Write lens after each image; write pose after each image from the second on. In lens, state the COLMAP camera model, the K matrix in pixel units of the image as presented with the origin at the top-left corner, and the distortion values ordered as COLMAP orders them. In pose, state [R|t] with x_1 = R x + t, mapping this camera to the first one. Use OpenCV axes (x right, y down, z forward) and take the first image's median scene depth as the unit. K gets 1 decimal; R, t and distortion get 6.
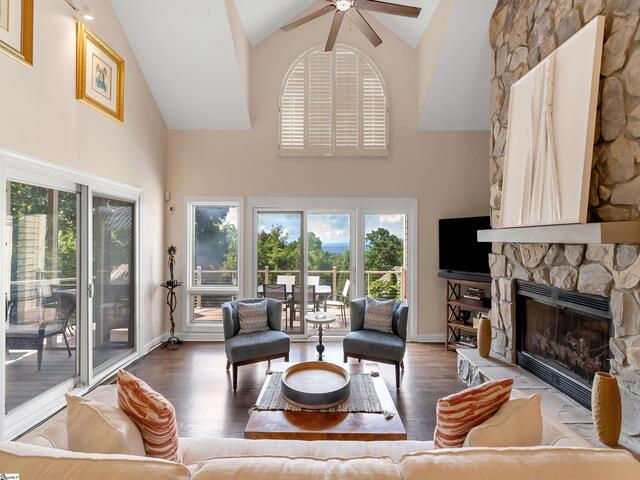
lens RADIAL K [[287.4, 0, 320.0], [0, 287.4, 240.0], [0, 0, 1]] dist [-0.026364, 0.012696]
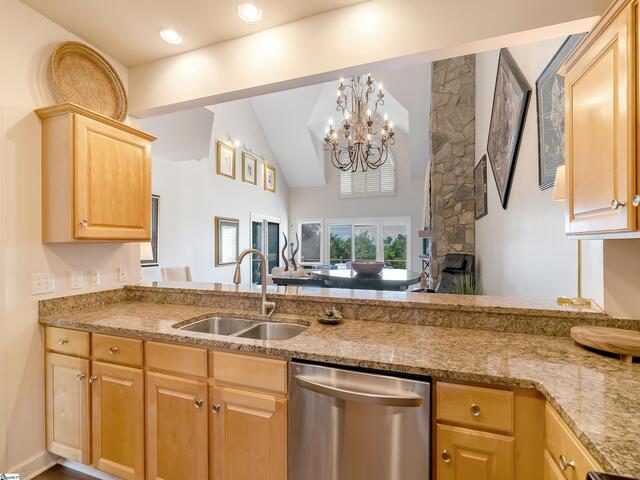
lens RADIAL K [[287.4, 0, 320.0], [0, 287.4, 240.0], [0, 0, 1]] dist [-0.026364, 0.012696]
pose [[0.950867, -0.010458, -0.309423, 0.532007], [0.005910, 0.999860, -0.015634, 0.054778], [0.309543, 0.013037, 0.950796, -1.466384]]
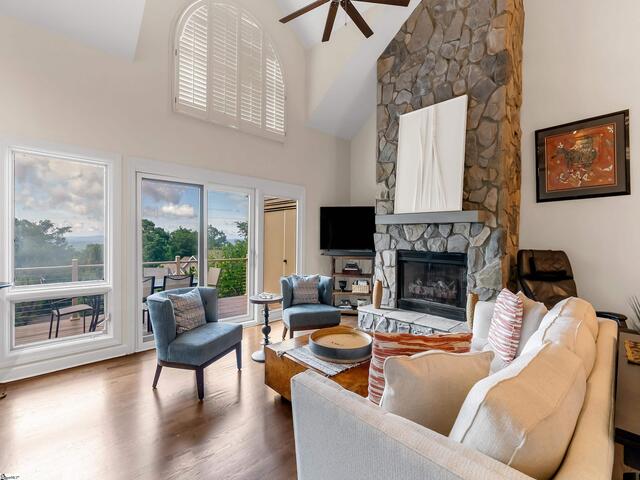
lens RADIAL K [[287.4, 0, 320.0], [0, 287.4, 240.0], [0, 0, 1]] dist [-0.026364, 0.012696]
pose [[0.720805, -0.000631, 0.693138, -0.600196], [-0.013620, 0.999794, 0.015074, 0.069006], [-0.693004, -0.020306, 0.720648, 0.220281]]
